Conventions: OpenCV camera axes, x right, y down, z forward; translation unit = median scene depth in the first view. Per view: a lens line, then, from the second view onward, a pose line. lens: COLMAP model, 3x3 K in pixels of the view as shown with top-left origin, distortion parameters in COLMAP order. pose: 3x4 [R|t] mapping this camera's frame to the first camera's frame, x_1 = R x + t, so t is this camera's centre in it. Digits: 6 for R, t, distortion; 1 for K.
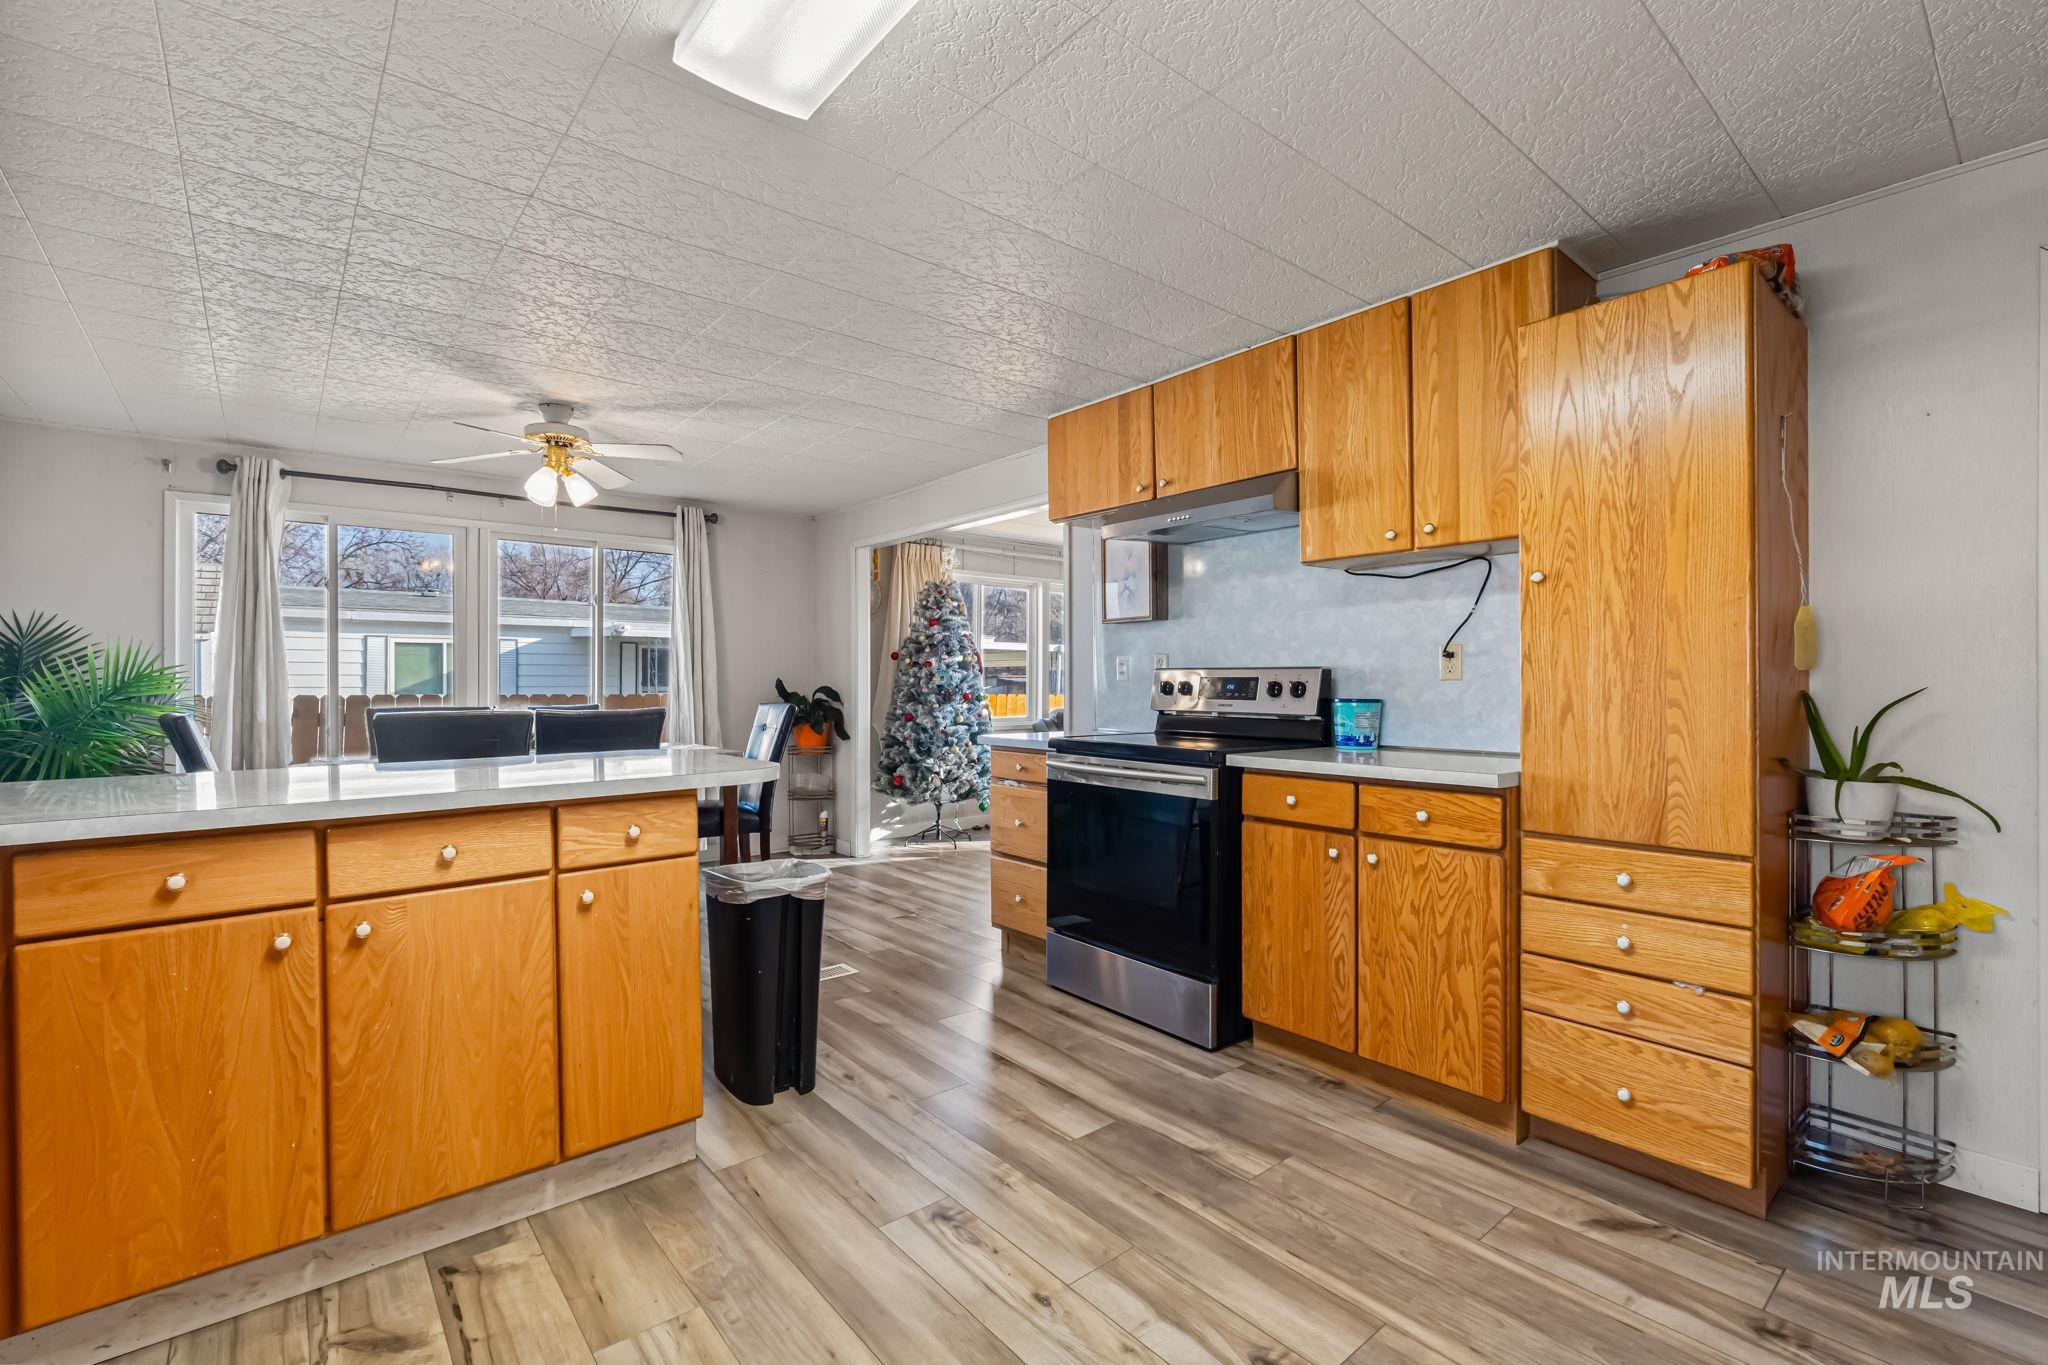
lens RADIAL K [[909.9, 0, 1028.5], [0, 909.9, 672.8], [0, 0, 1]] dist [-0.015415, -0.000020]
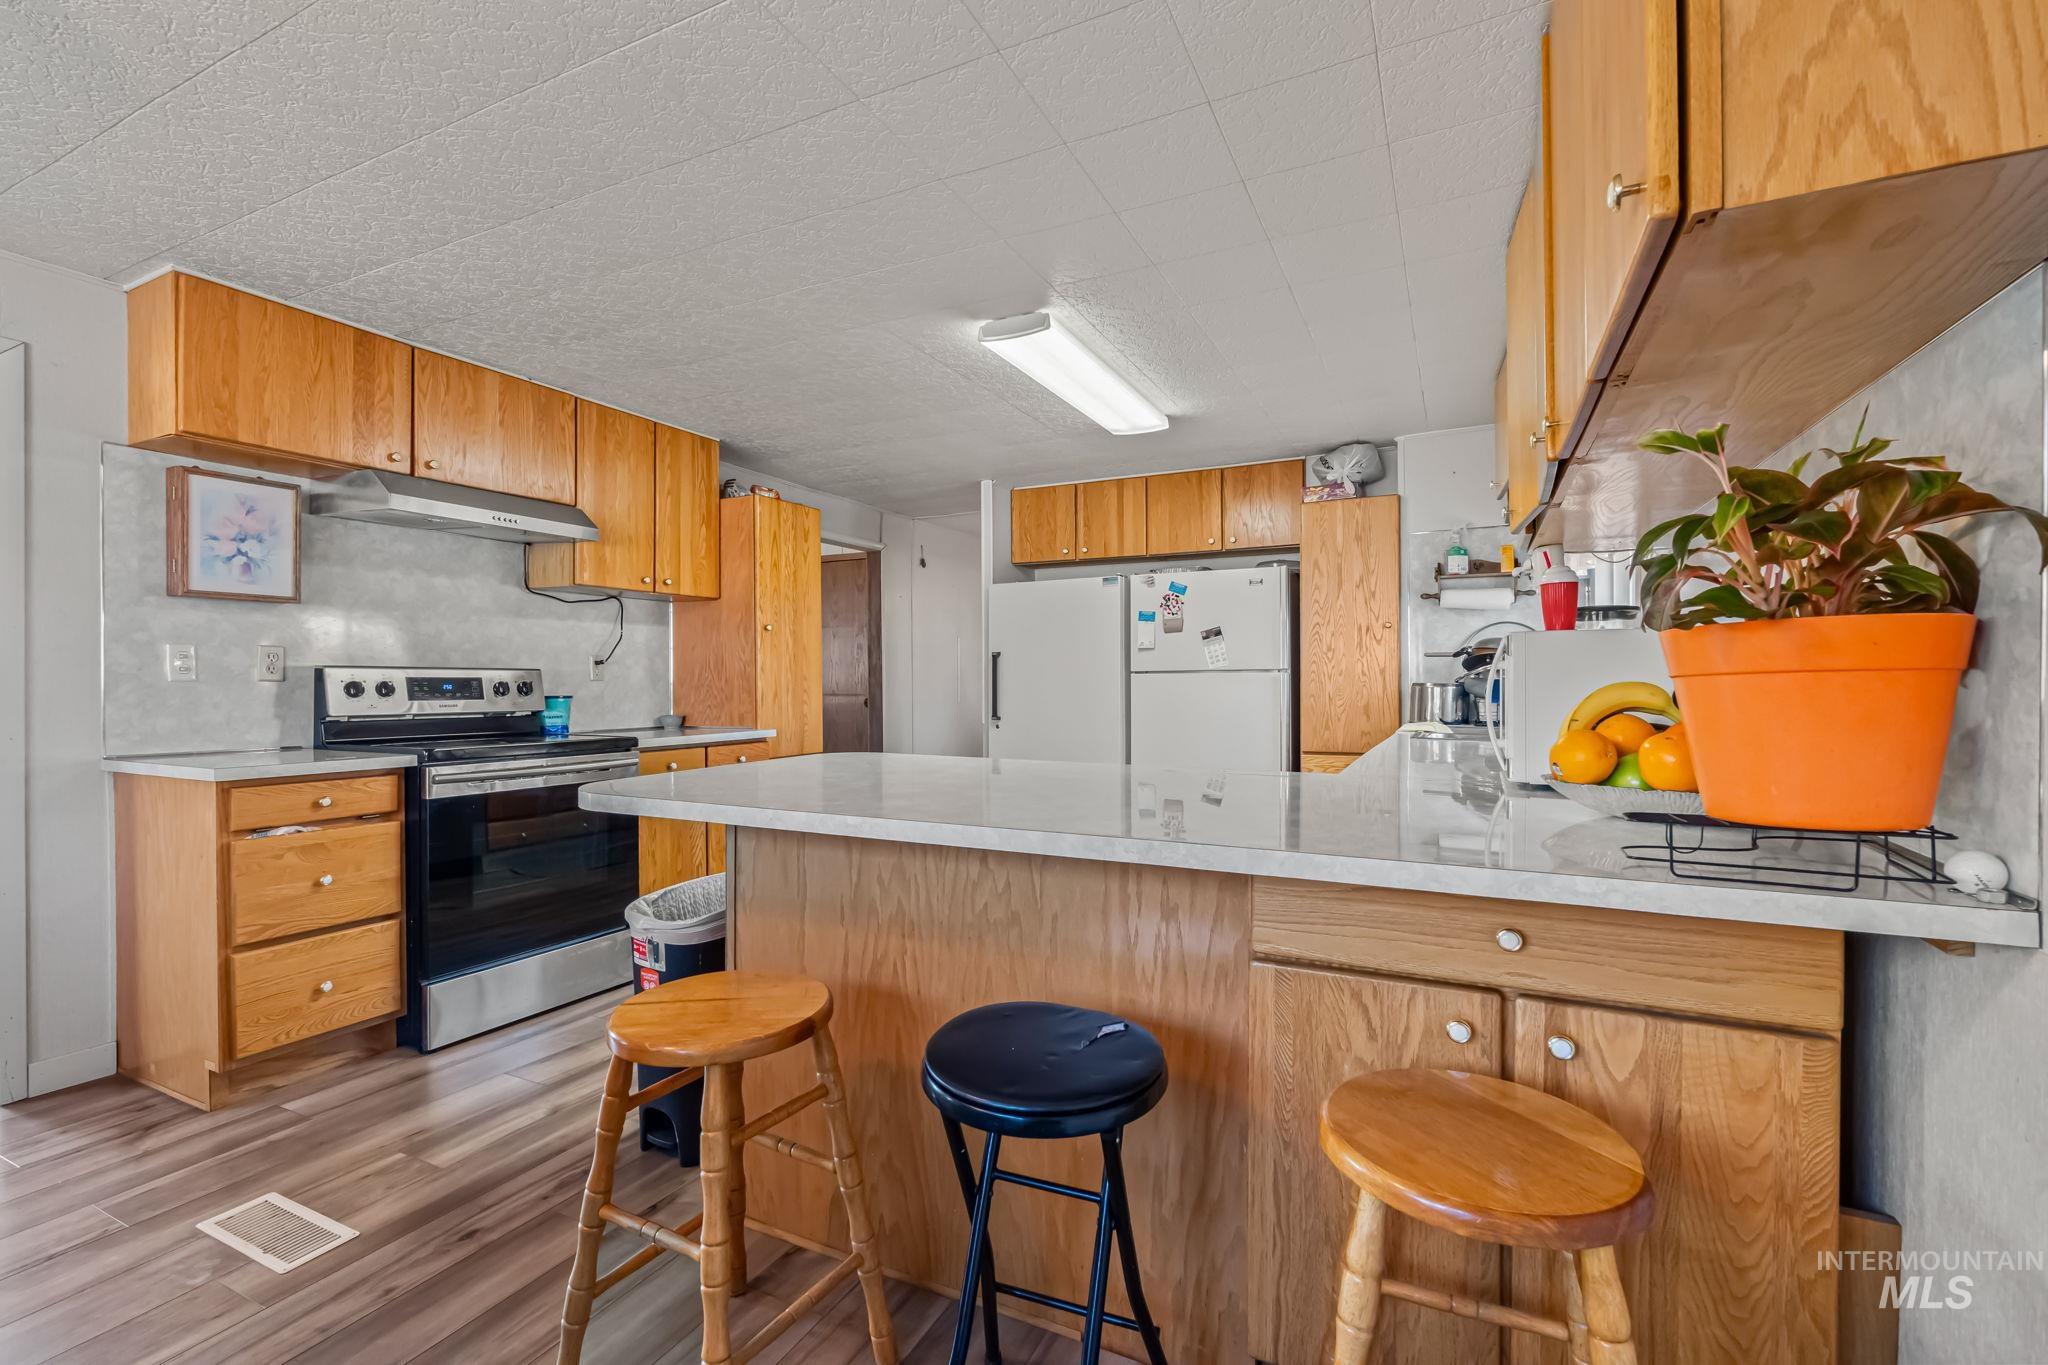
lens RADIAL K [[909.9, 0, 1028.5], [0, 909.9, 672.8], [0, 0, 1]] dist [-0.015415, -0.000020]
pose [[-0.423461, 0.010473, 0.905854, -0.993143], [-0.006689, 0.999870, -0.014687, 0.010887], [-0.905890, -0.012279, -0.423336, 0.901190]]
